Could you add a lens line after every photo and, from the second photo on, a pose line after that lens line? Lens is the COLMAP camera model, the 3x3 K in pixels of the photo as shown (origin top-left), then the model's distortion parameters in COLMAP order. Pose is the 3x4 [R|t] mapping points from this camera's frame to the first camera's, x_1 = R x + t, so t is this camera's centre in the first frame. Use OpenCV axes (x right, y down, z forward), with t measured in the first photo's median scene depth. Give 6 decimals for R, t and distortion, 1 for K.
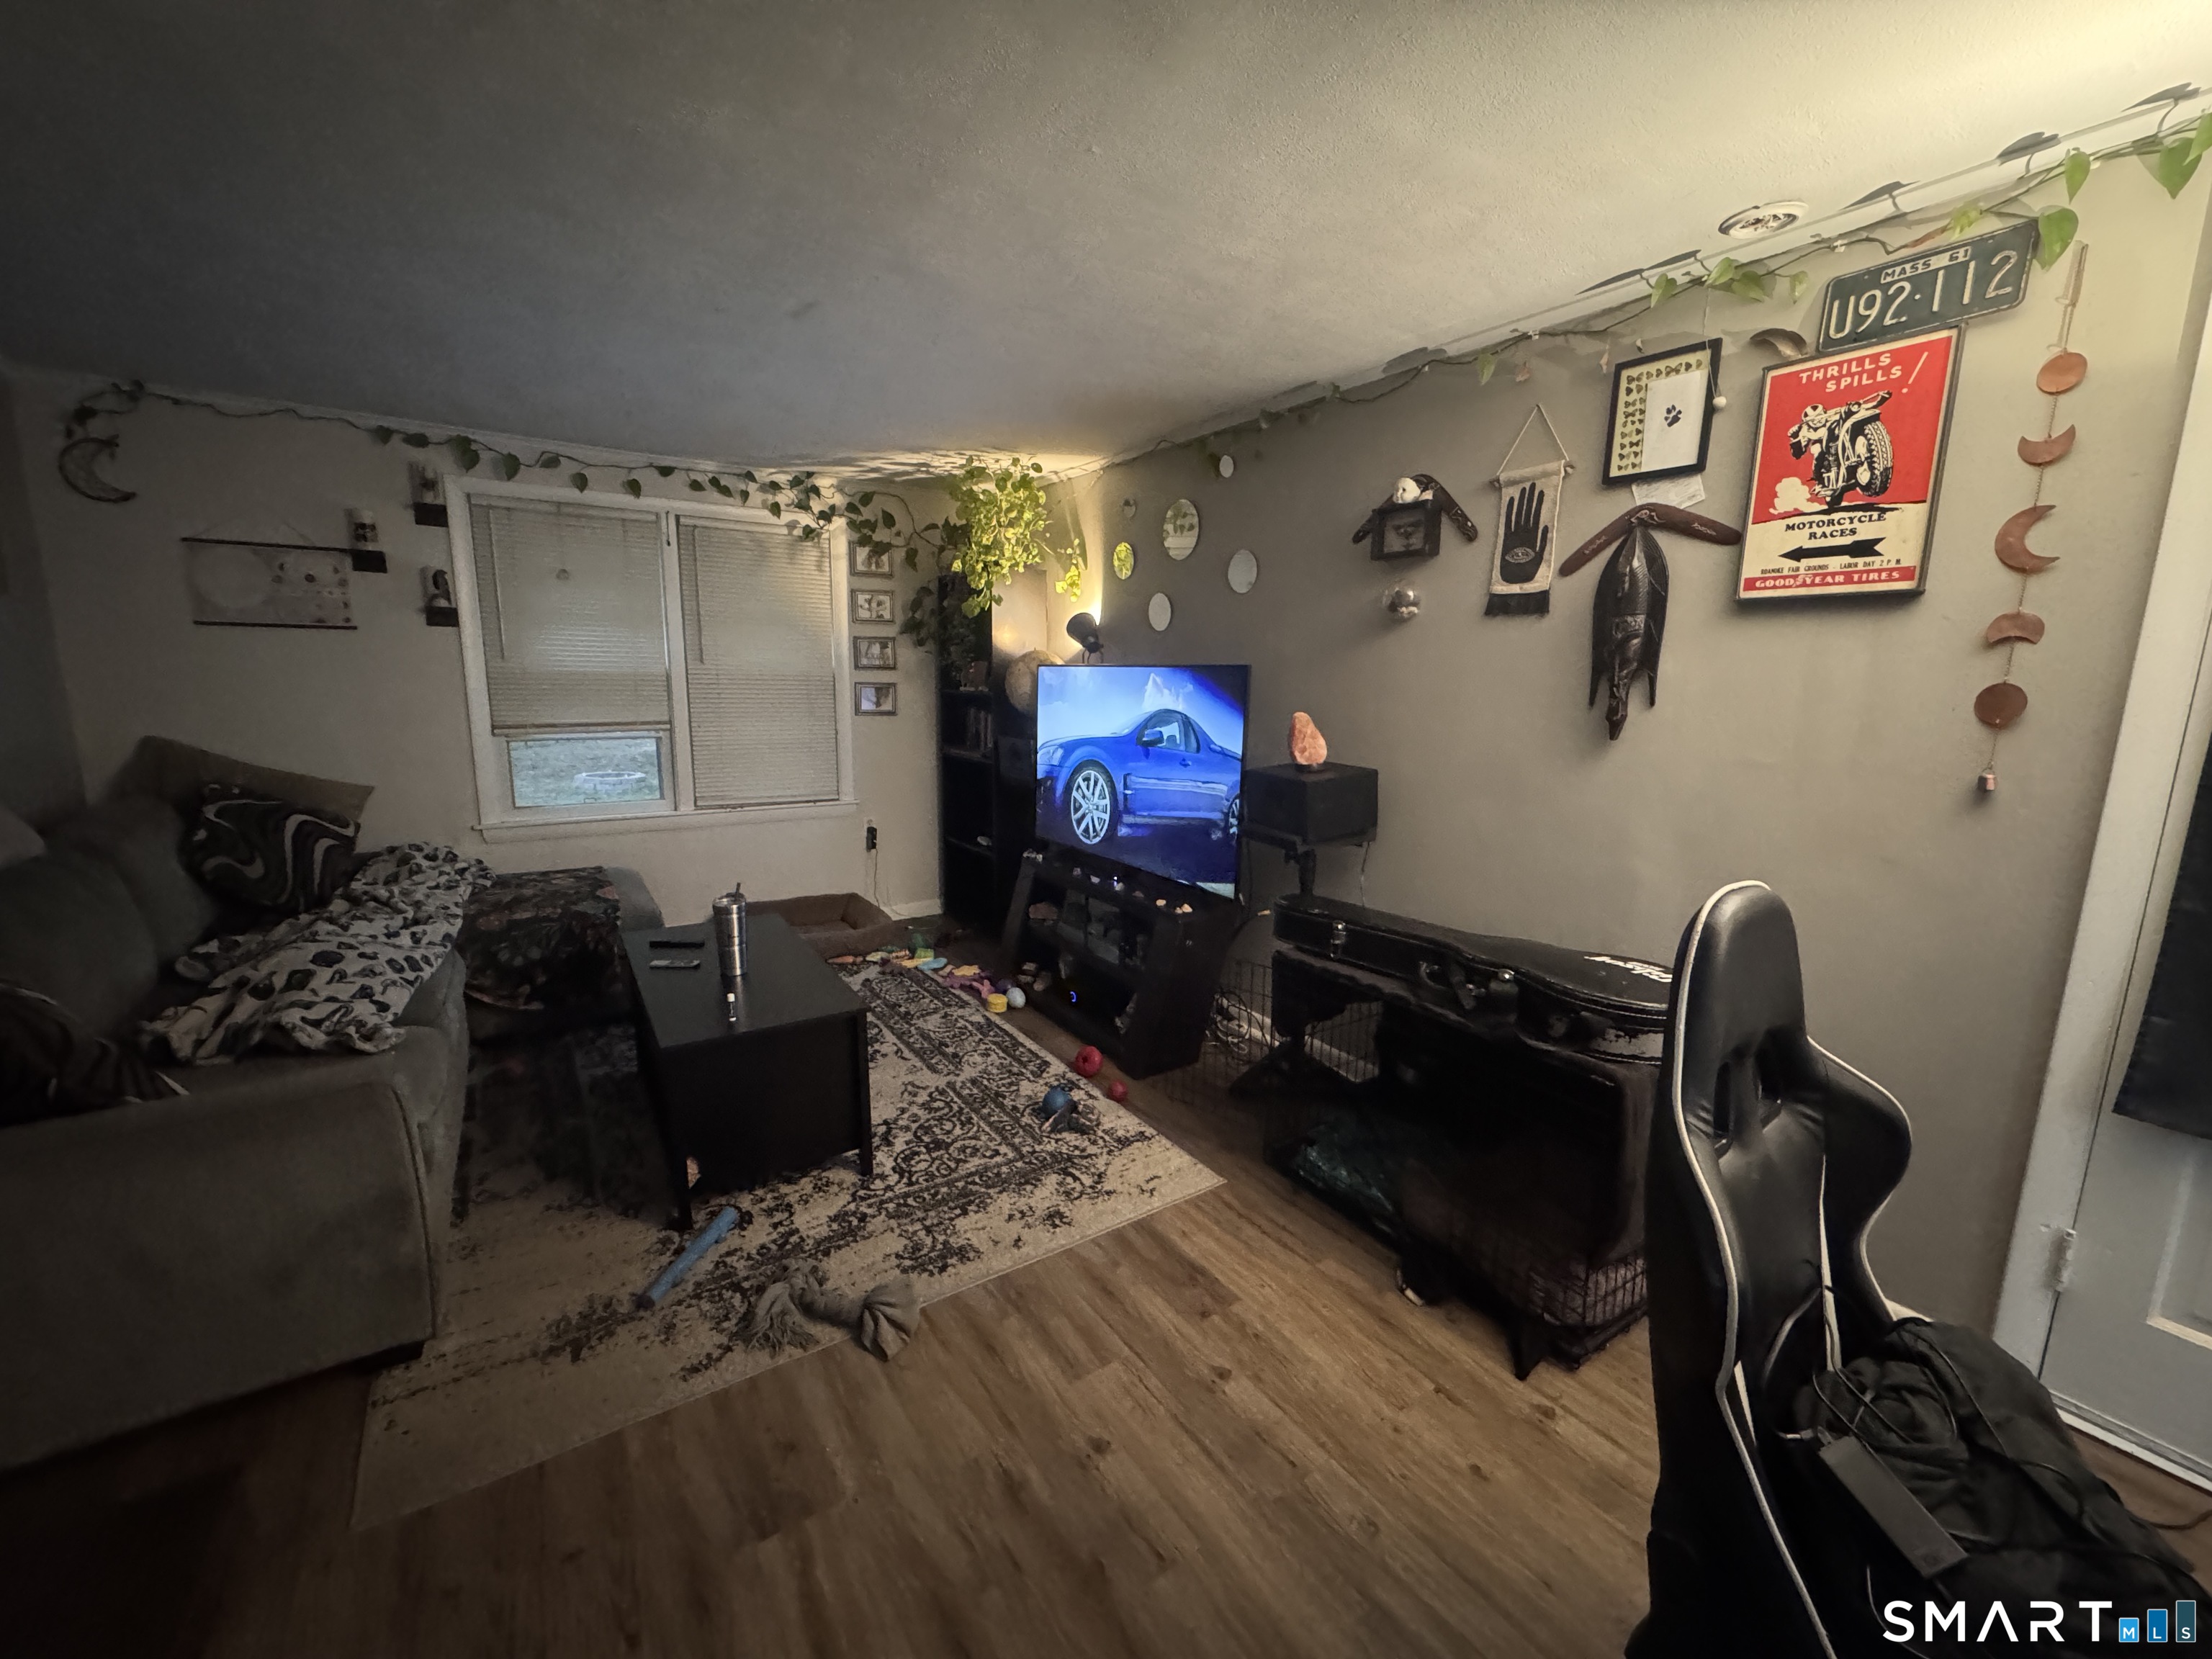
lens RADIAL K [[885.1, 0, 1103.1], [0, 885.1, 828.0], [0, 0, 1]] dist [0.002508, 0.000812]
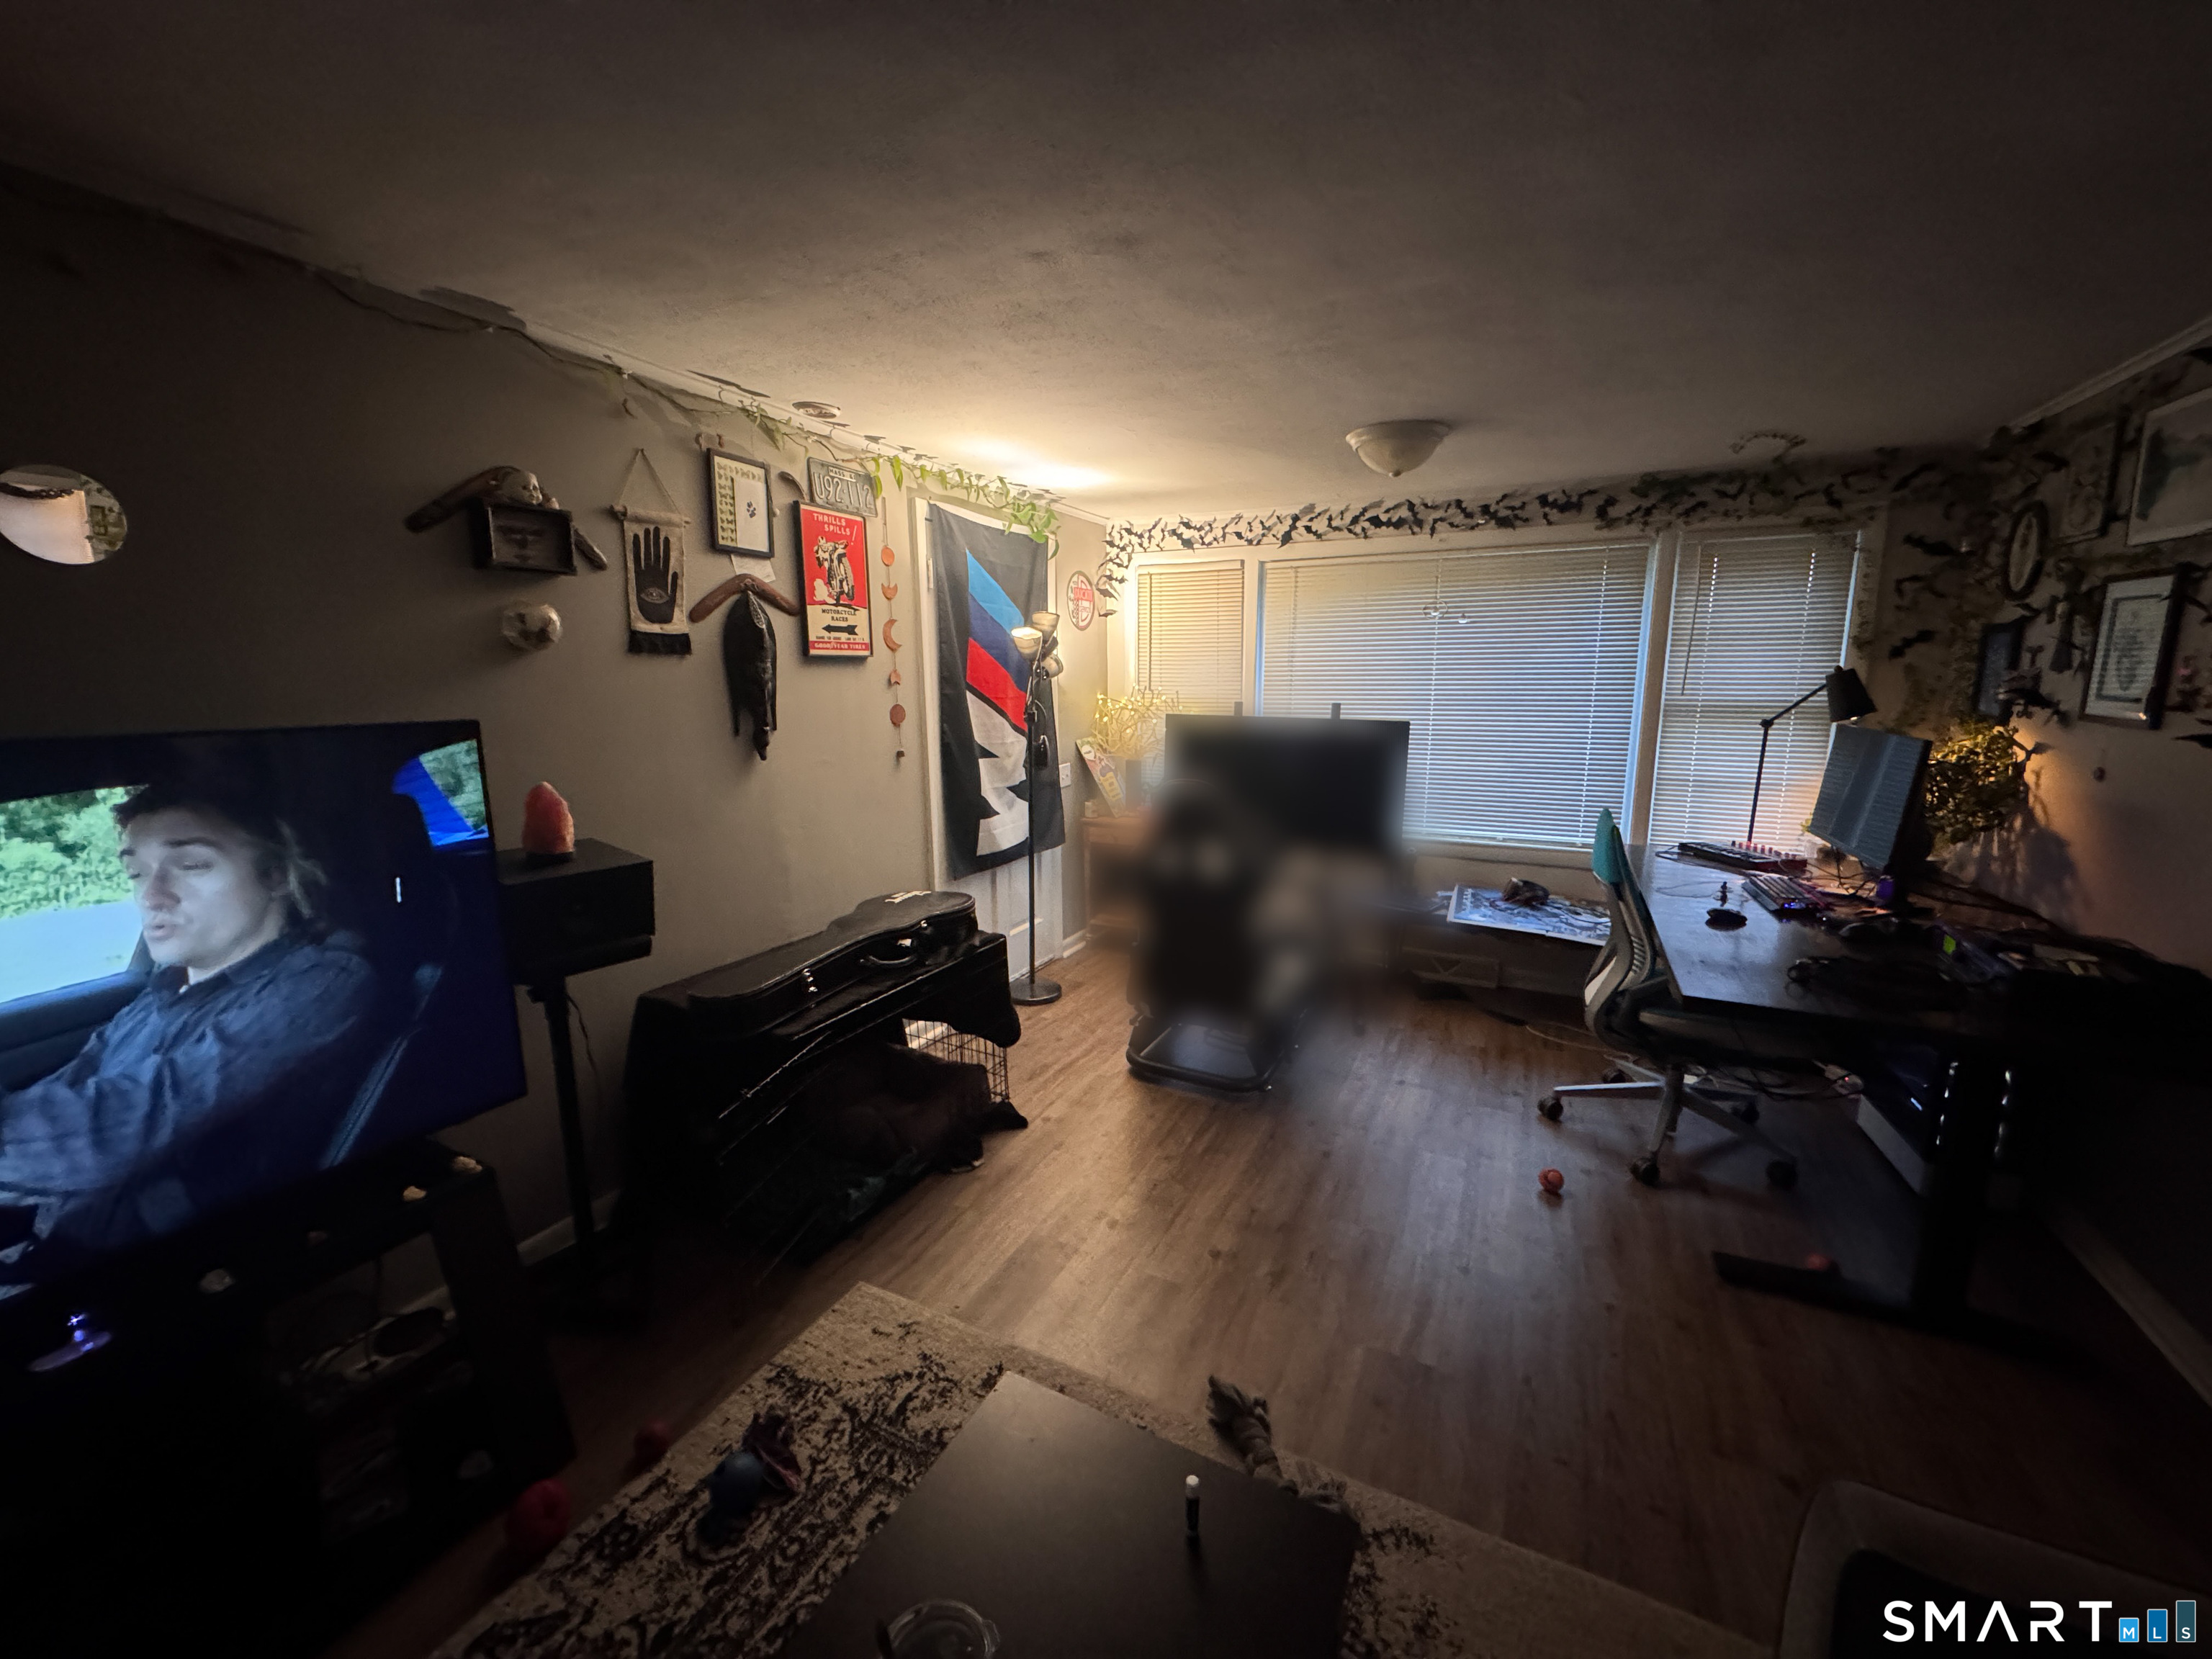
lens RADIAL K [[885.1, 0, 1108.8], [0, 885.1, 826.3], [0, 0, 1]] dist [0.002508, 0.000812]
pose [[-0.498595, -0.160618, 0.851825, -0.769344], [0.144424, 0.953556, 0.264335, -0.278216], [-0.854719, 0.254820, -0.452241, 1.207067]]
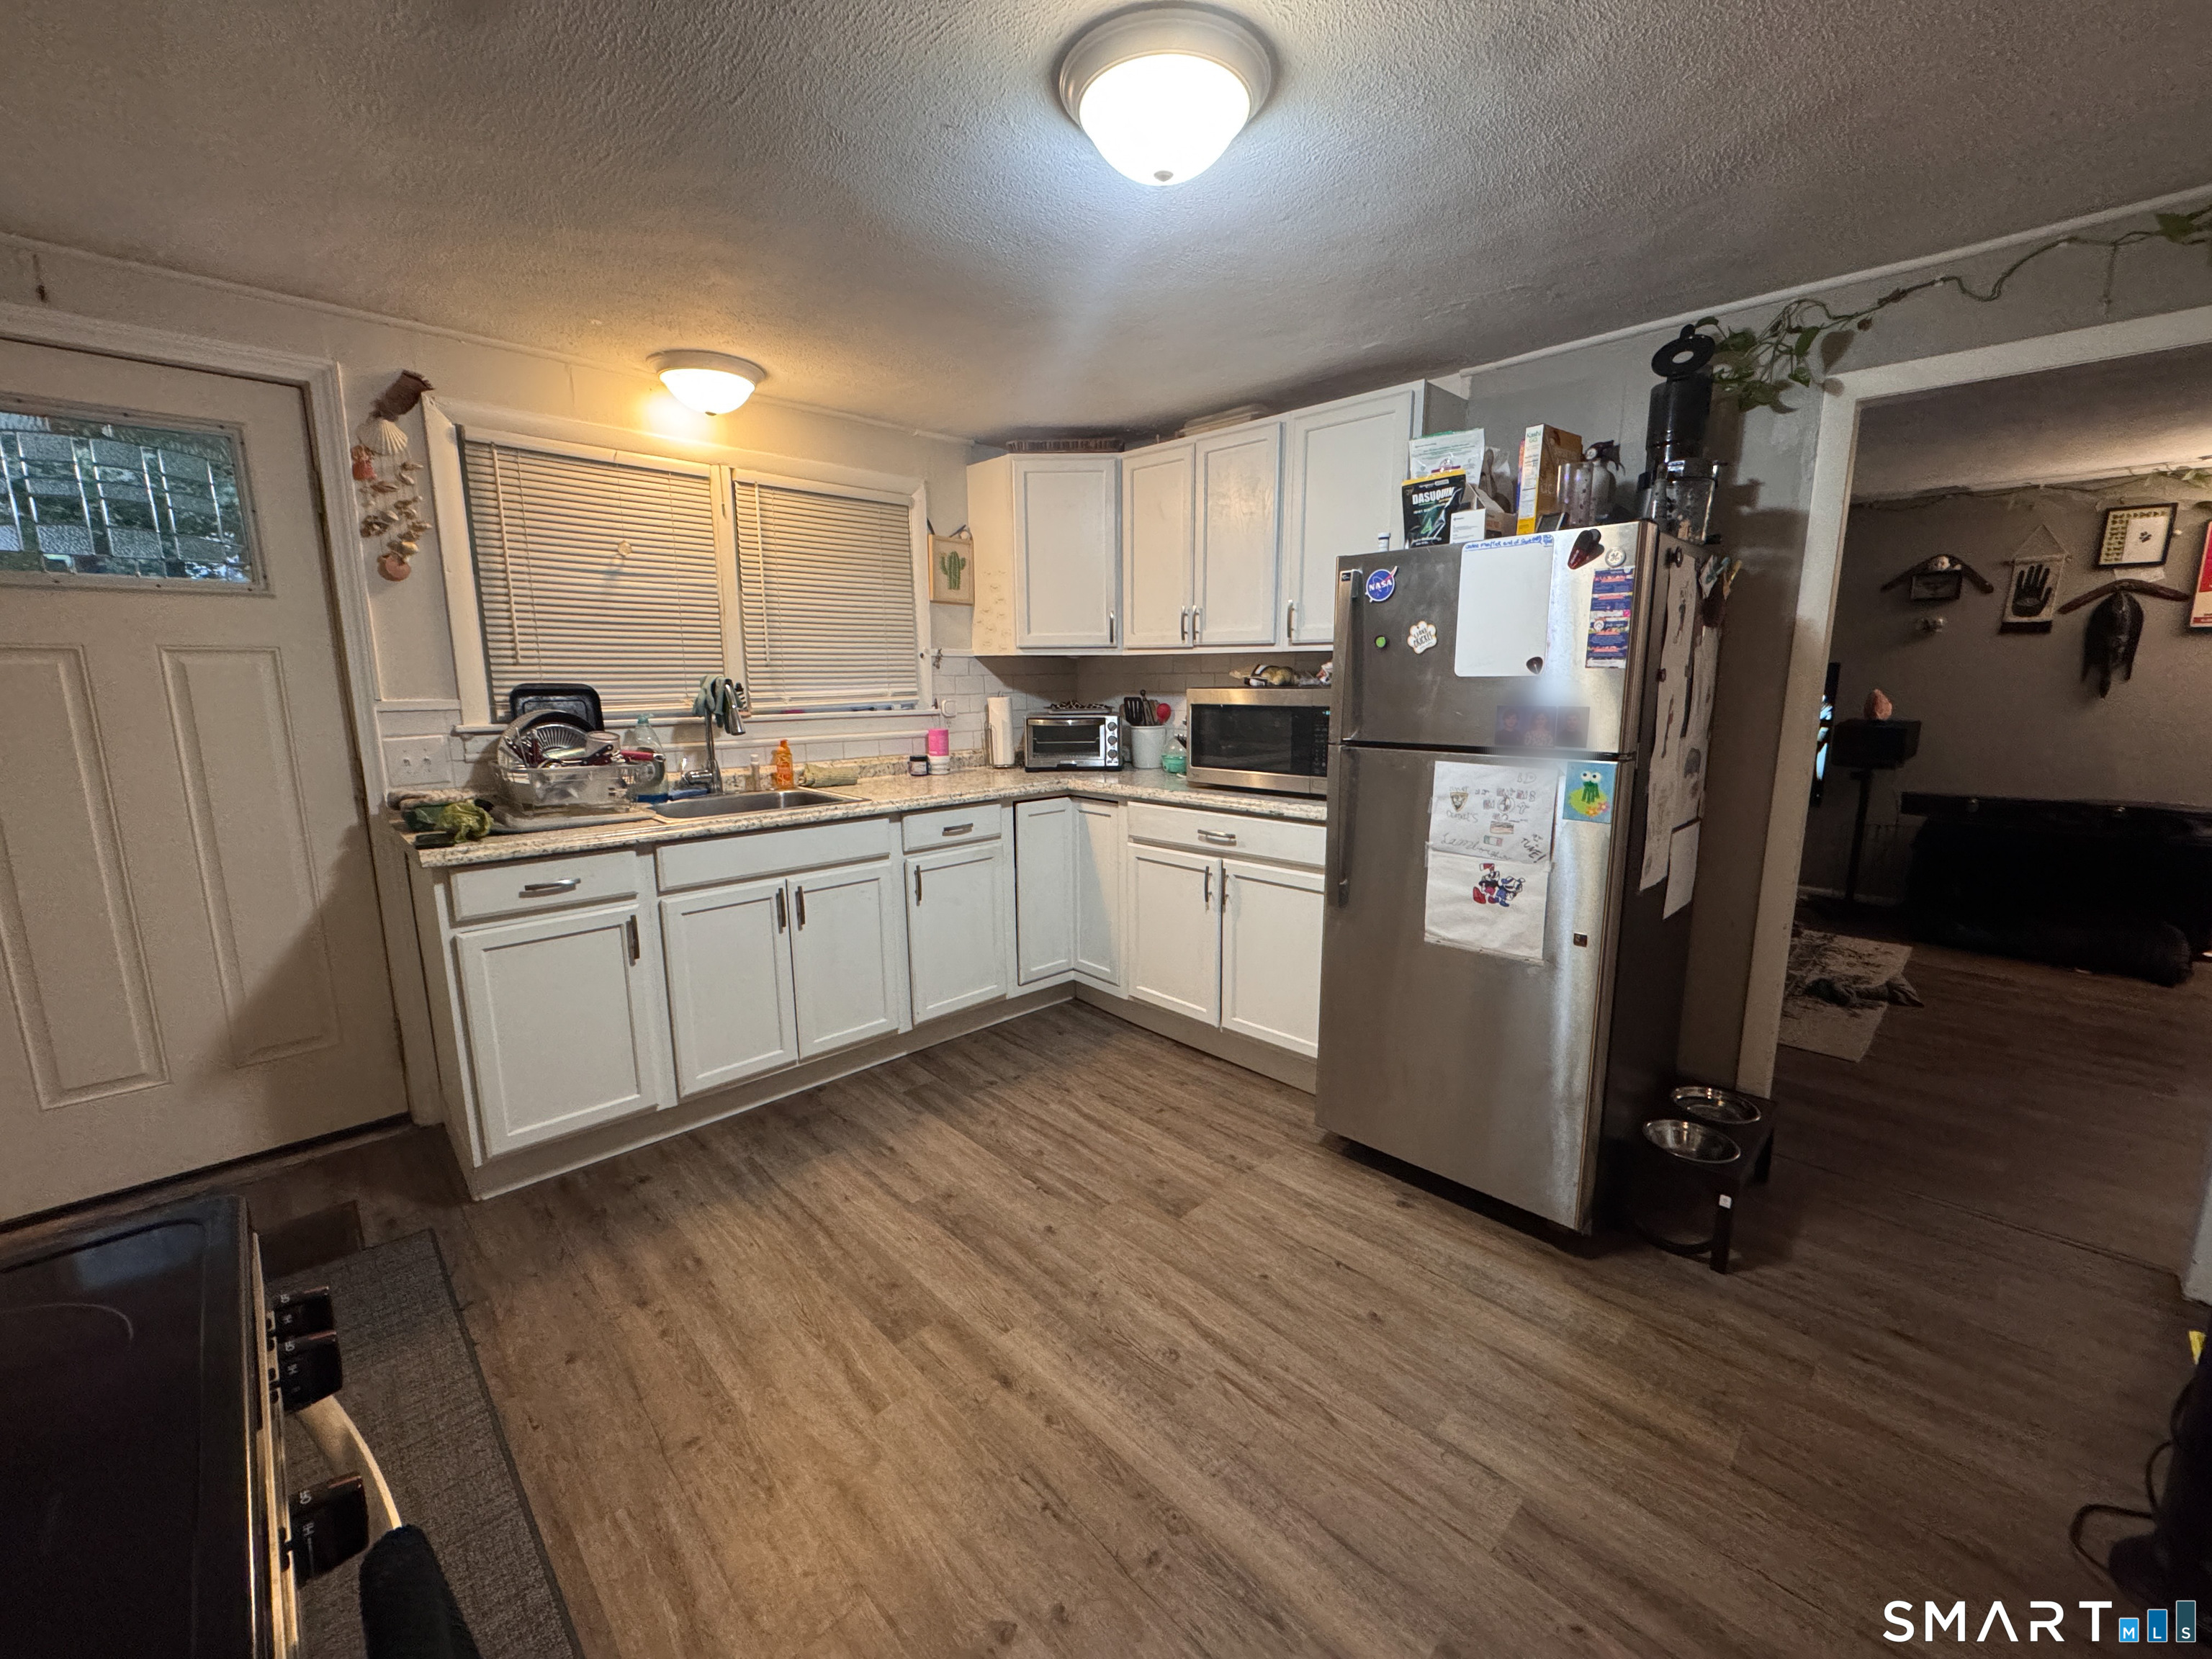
lens RADIAL K [[885.1, 0, 1118.1], [0, 885.1, 827.3], [0, 0, 1]] dist [0.002508, 0.000812]
pose [[0.982267, -0.047445, 0.181383, -1.989775], [0.047599, 0.998860, 0.003507, 0.077997], [-0.181342, 0.005189, 0.983406, -0.553307]]
